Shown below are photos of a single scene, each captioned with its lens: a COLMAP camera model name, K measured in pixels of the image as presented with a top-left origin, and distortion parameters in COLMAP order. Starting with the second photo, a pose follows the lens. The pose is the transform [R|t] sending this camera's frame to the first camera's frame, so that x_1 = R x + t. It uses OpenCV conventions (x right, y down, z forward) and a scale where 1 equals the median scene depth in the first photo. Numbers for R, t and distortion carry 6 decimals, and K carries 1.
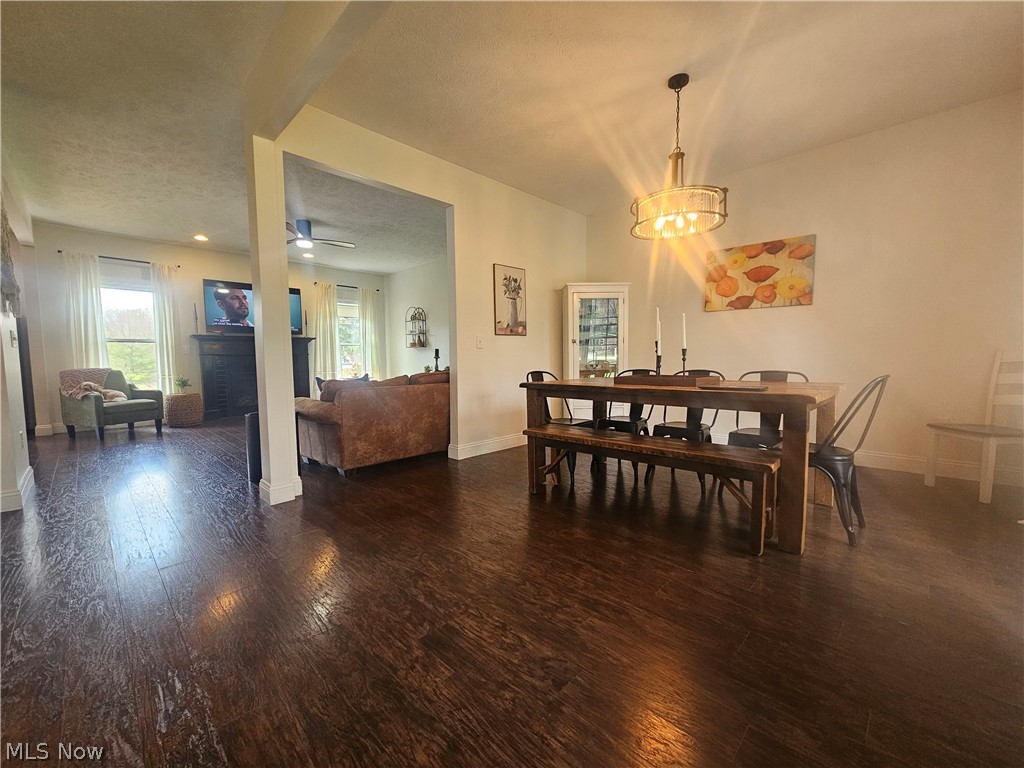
lens RADIAL K [[418.8, 0, 508.4], [0, 418.8, 390.9], [0, 0, 1]] dist [0.000394, -0.000100]
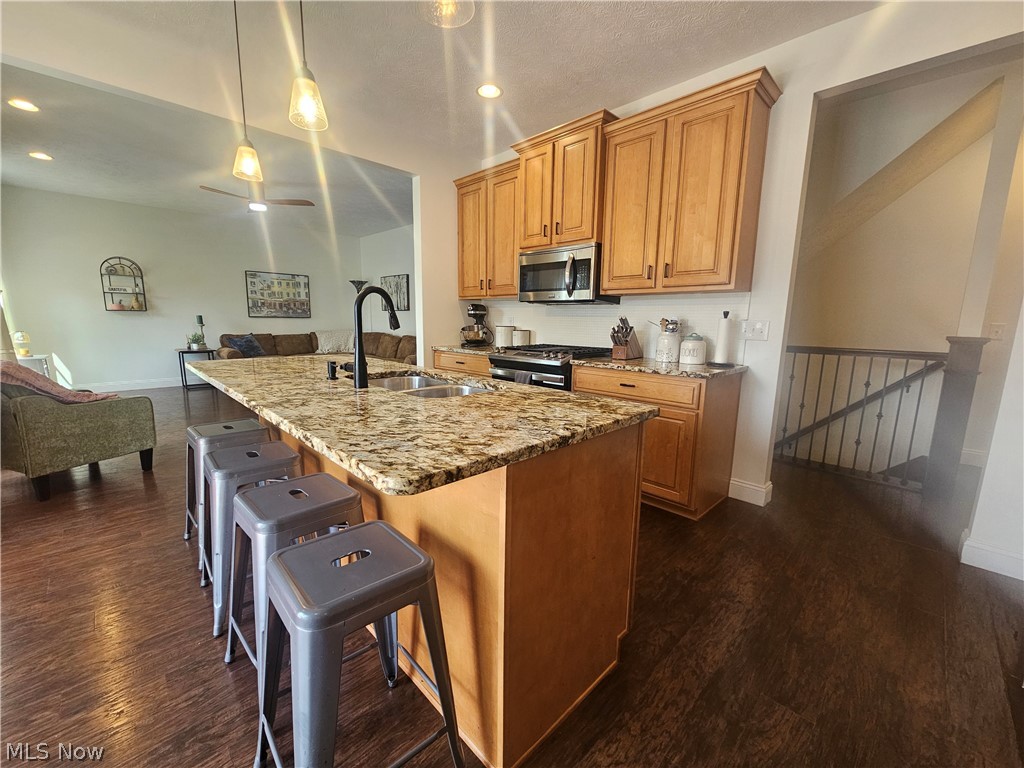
lens RADIAL K [[418.8, 0, 508.4], [0, 418.8, 390.9], [0, 0, 1]] dist [0.000394, -0.000100]
pose [[0.025855, -0.160001, 0.986778, -1.823519], [0.061995, 0.985465, 0.158164, -0.069734], [-0.997742, 0.057086, 0.035399, 0.521436]]
